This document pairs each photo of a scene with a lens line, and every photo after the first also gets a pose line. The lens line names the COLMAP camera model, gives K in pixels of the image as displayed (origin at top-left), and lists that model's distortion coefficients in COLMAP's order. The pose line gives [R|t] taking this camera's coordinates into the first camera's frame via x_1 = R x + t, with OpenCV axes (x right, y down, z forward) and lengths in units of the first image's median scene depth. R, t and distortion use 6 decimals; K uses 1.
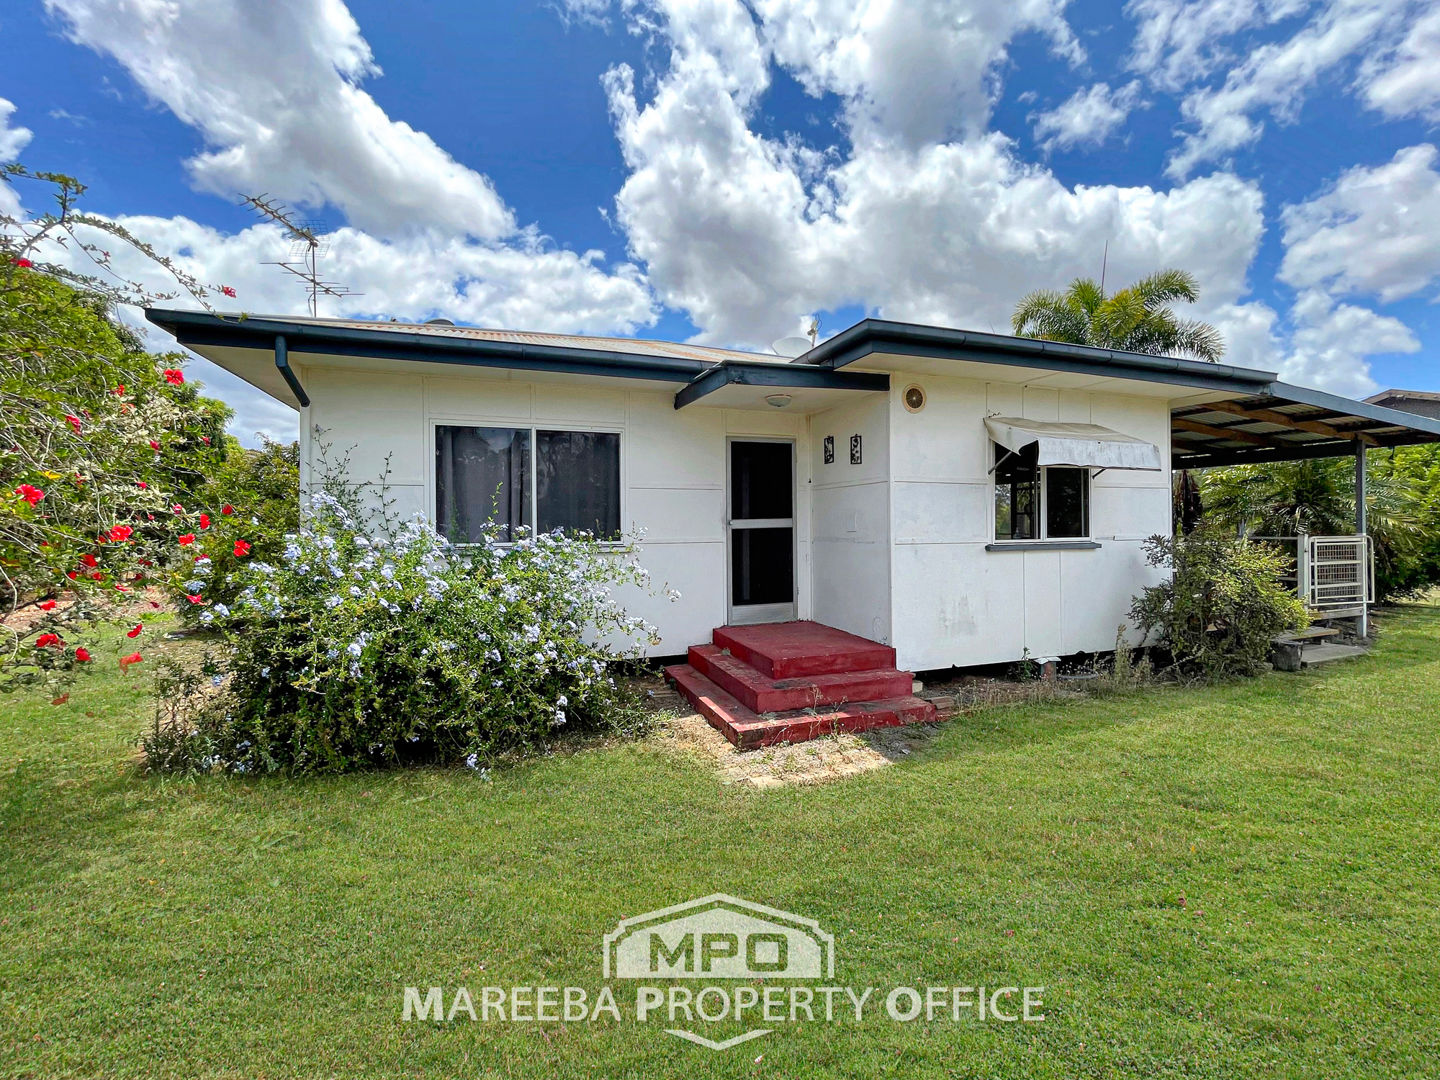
lens RADIAL K [[585.2, 0, 720.7], [0, 585.2, 532.1], [0, 0, 1]] dist [-0.003049, -0.000134]
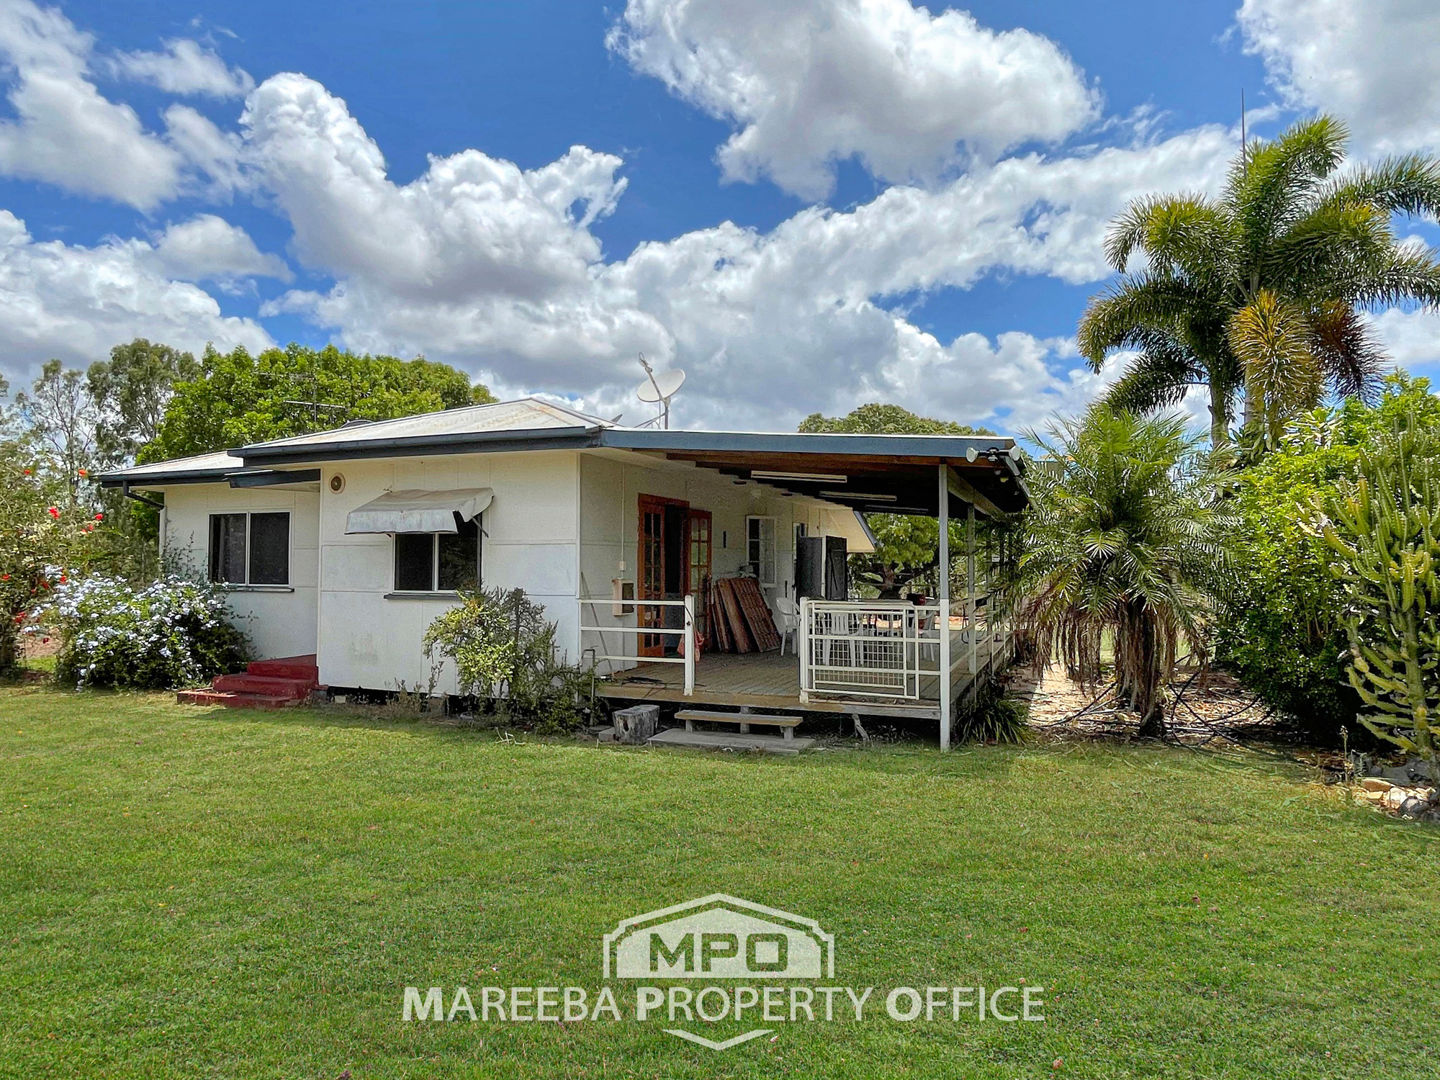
lens RADIAL K [[849.7, 0, 724.1], [0, 849.7, 542.4], [0, 0, 1]] dist [0.004636, 0.000204]
pose [[0.755951, -0.007145, -0.654589, 2.217114], [-0.010903, 0.999664, -0.023502, -0.054877], [0.654537, 0.024903, 0.755619, 0.100897]]
